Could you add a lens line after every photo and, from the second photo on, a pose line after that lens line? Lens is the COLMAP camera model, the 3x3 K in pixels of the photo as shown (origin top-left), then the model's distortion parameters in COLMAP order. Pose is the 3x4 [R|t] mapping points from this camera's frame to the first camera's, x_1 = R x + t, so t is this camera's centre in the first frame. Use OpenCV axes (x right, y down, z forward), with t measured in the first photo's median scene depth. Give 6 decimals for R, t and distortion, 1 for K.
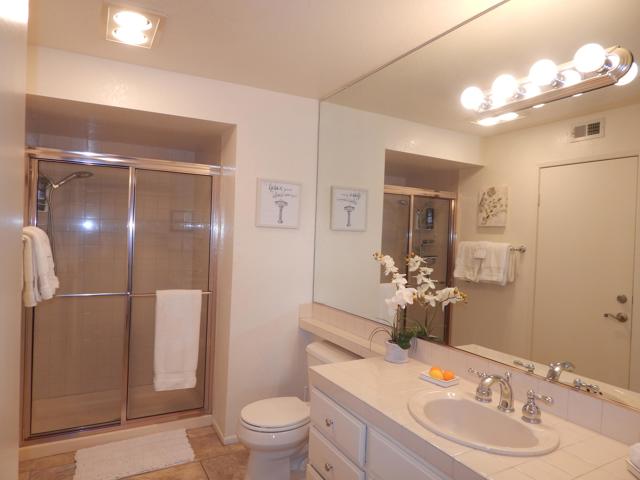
lens RADIAL K [[415.7, 0, 317.0], [0, 415.7, 241.4], [0, 0, 1]] dist [0.009284, -0.015159]
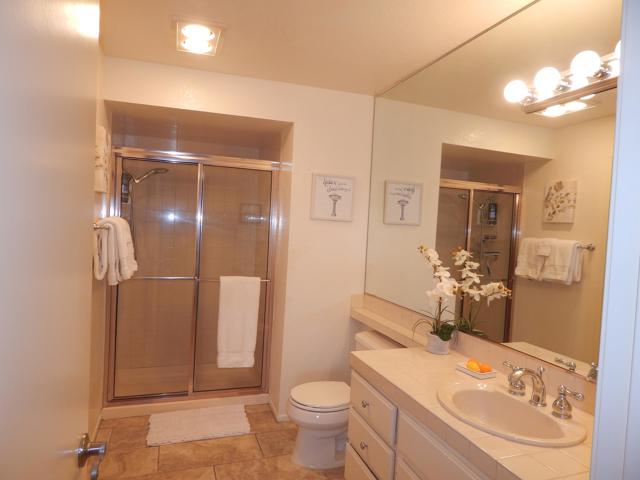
lens RADIAL K [[415.7, 0, 318.4], [0, 415.7, 242.3], [0, 0, 1]] dist [0.009284, -0.015159]
pose [[0.986069, 0.021942, -0.164882, 0.049350], [-0.019511, 0.999676, 0.016348, 0.005369], [0.165187, -0.012903, 0.986178, -0.037773]]
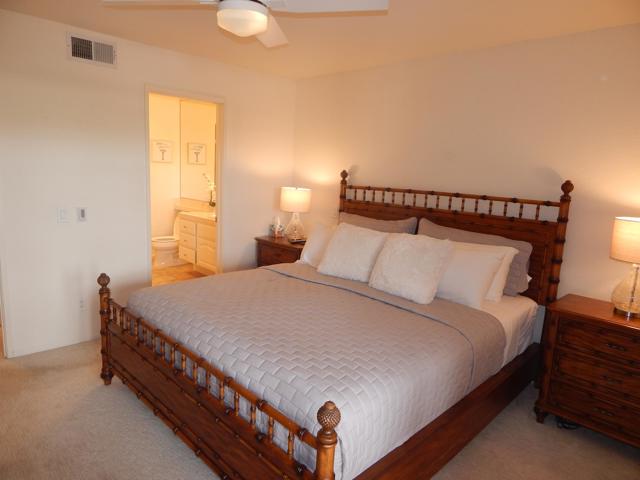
lens RADIAL K [[415.7, 0, 319.4], [0, 415.7, 240.8], [0, 0, 1]] dist [0.009284, -0.015159]
pose [[0.954712, -0.033454, 0.295644, 0.035487], [-0.022710, 0.982566, 0.184523, -0.052842], [-0.296663, -0.182880, 0.937308, -1.397960]]
